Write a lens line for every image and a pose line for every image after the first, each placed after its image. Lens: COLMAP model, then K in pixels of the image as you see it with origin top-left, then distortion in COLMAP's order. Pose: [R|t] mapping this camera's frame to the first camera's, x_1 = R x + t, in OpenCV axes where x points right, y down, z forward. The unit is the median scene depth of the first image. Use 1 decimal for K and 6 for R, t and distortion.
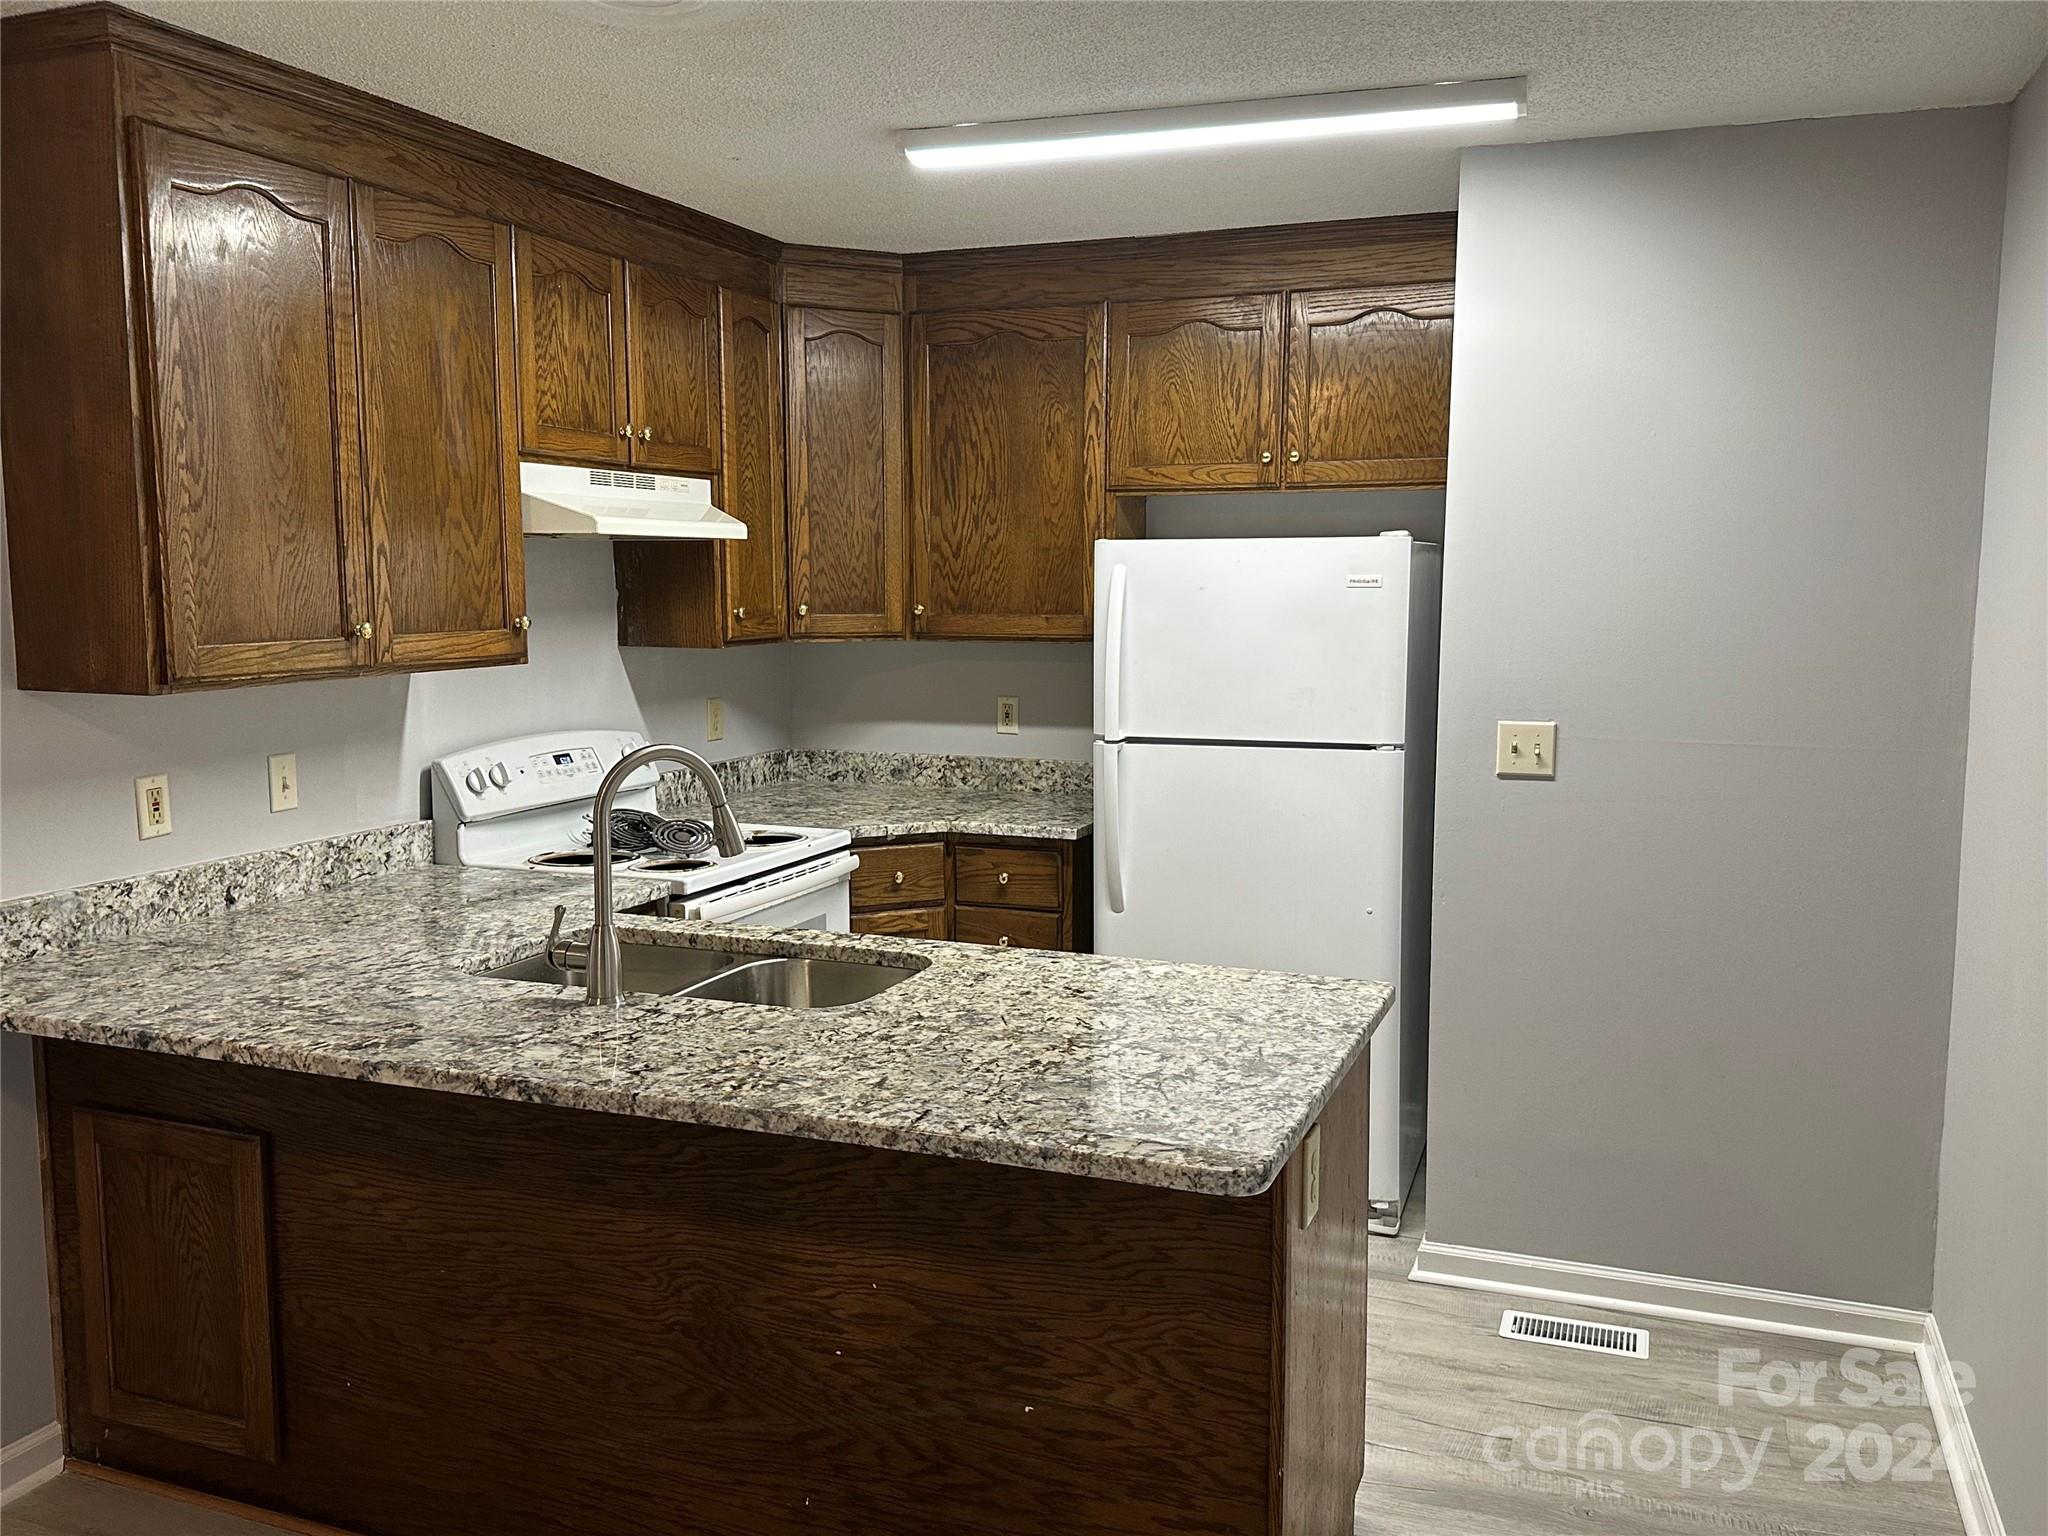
lens RADIAL K [[1665.7, 0, 1028.4], [0, 1665.7, 762.3], [0, 0, 1]] dist [0.132701, -0.227788]
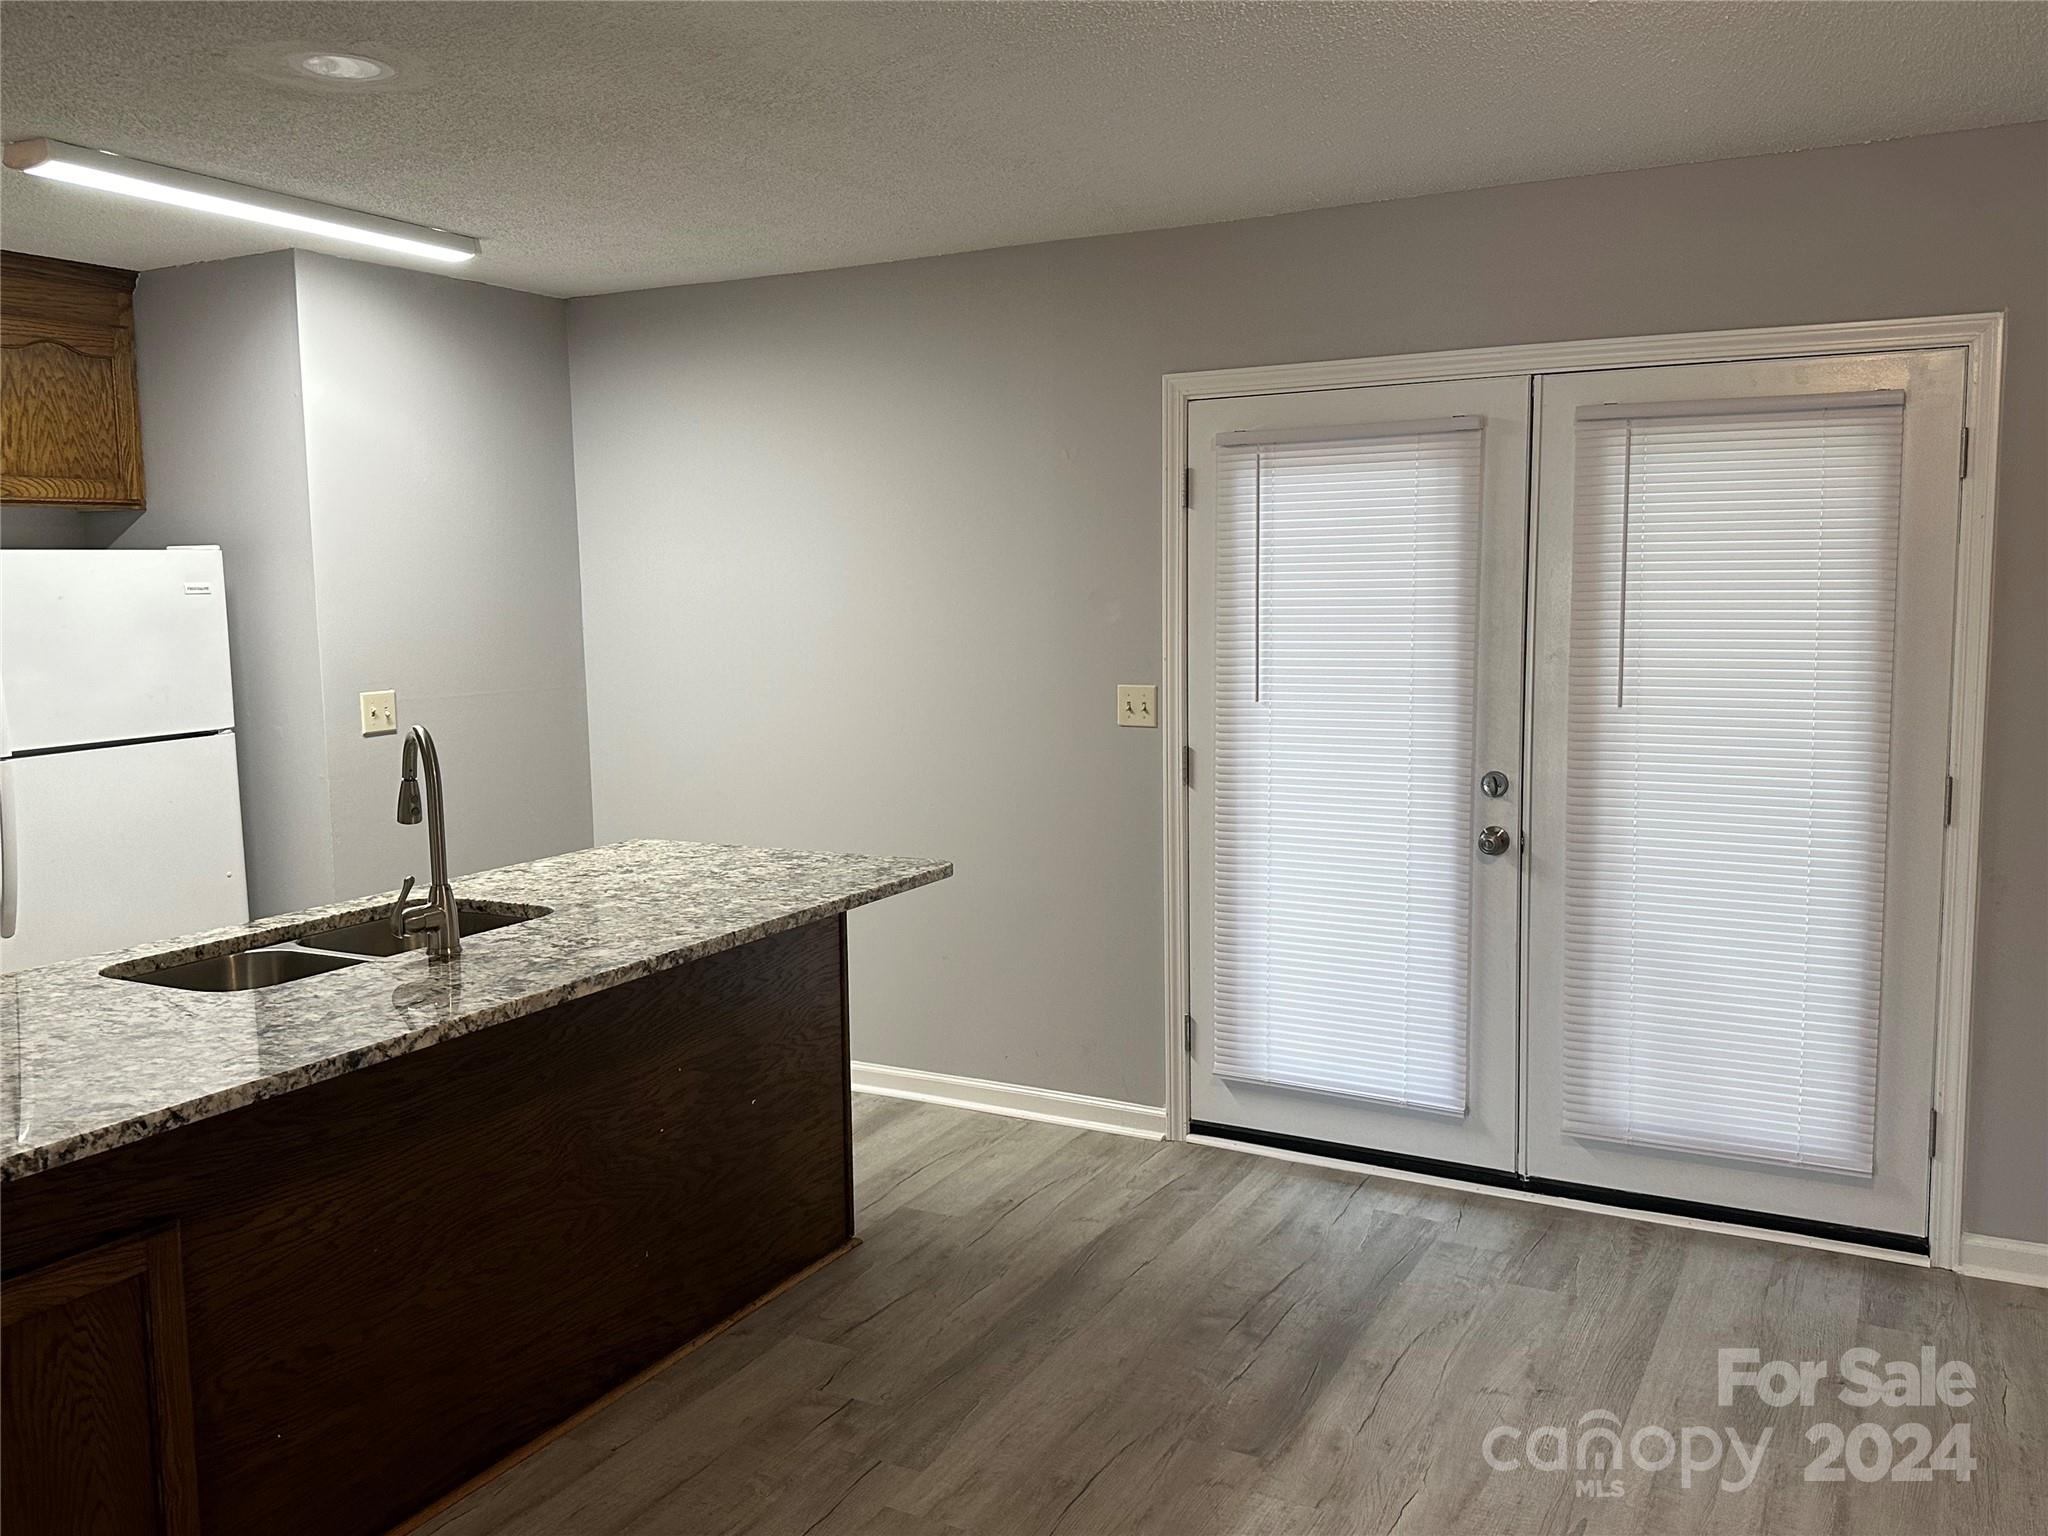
lens RADIAL K [[1665.7, 0, 1028.4], [0, 1665.7, 762.3], [0, 0, 1]] dist [0.132701, -0.227788]
pose [[0.127882, -0.115700, 0.985018, -1.409251], [0.132335, 0.986282, 0.098667, -0.048607], [-0.982921, 0.117734, 0.141438, 0.466229]]
